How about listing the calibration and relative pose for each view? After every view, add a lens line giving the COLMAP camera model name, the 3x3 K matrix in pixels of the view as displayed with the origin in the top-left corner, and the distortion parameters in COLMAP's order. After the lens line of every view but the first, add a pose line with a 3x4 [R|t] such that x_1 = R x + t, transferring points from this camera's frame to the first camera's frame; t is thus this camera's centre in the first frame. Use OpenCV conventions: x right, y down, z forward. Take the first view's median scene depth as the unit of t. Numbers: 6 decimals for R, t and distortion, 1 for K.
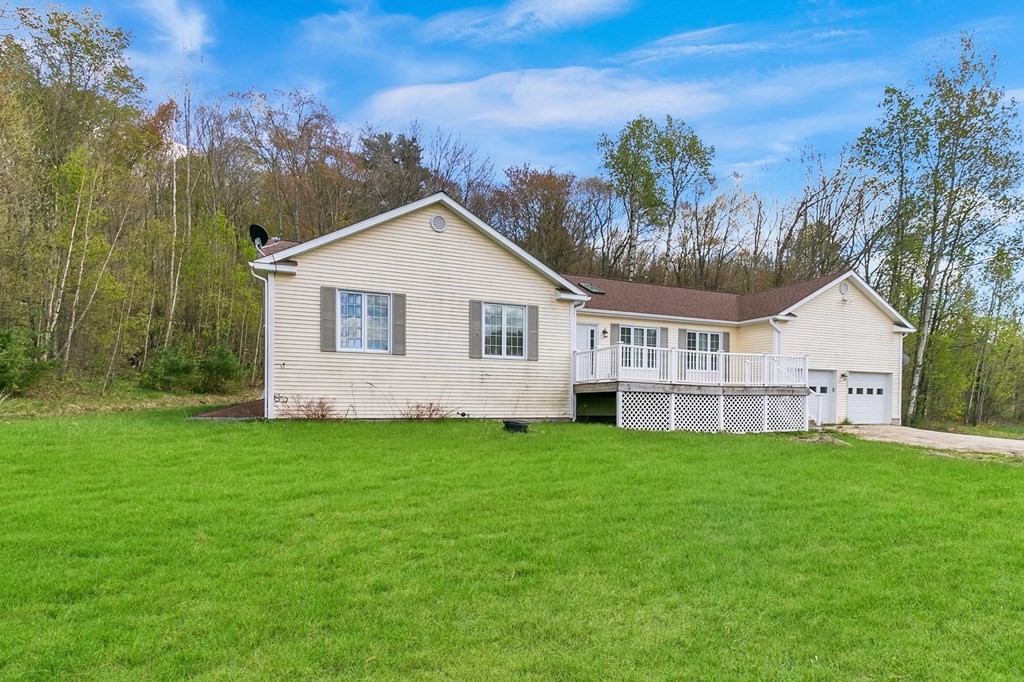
lens RADIAL K [[476.9, 0, 568.5], [0, 476.9, 339.5], [0, 0, 1]] dist [-0.000045, 0.000135]
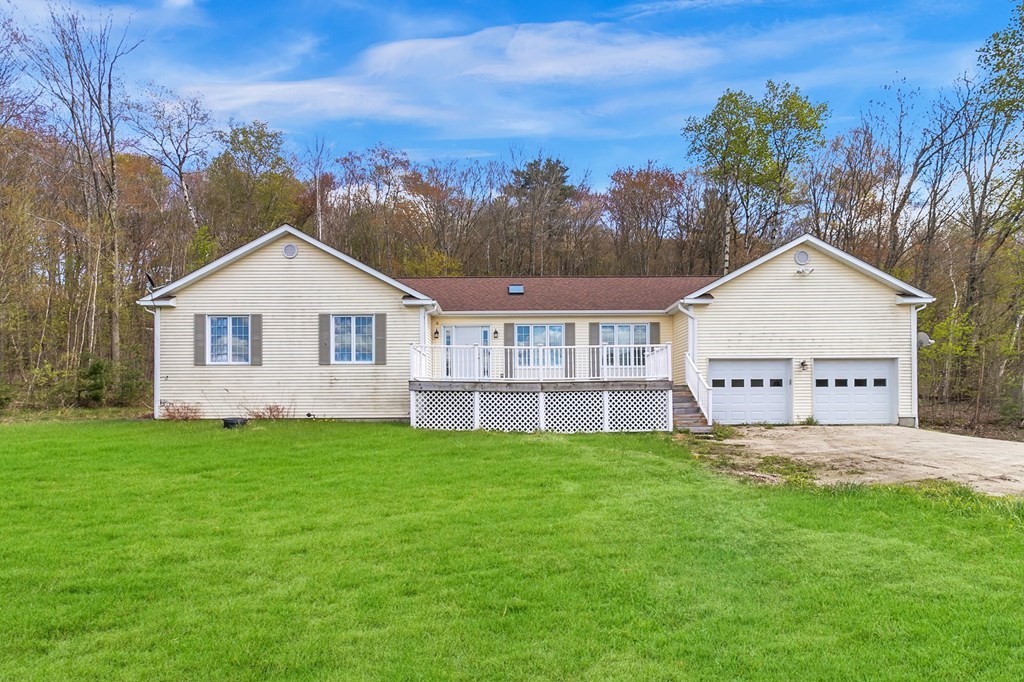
lens RADIAL K [[476.9, 0, 568.5], [0, 476.9, 339.5], [0, 0, 1]] dist [-0.000045, 0.000135]
pose [[0.933838, -0.065543, -0.351639, 0.711812], [0.062023, 0.997848, -0.021280, 0.037178], [0.352277, -0.001938, 0.935894, 0.142016]]
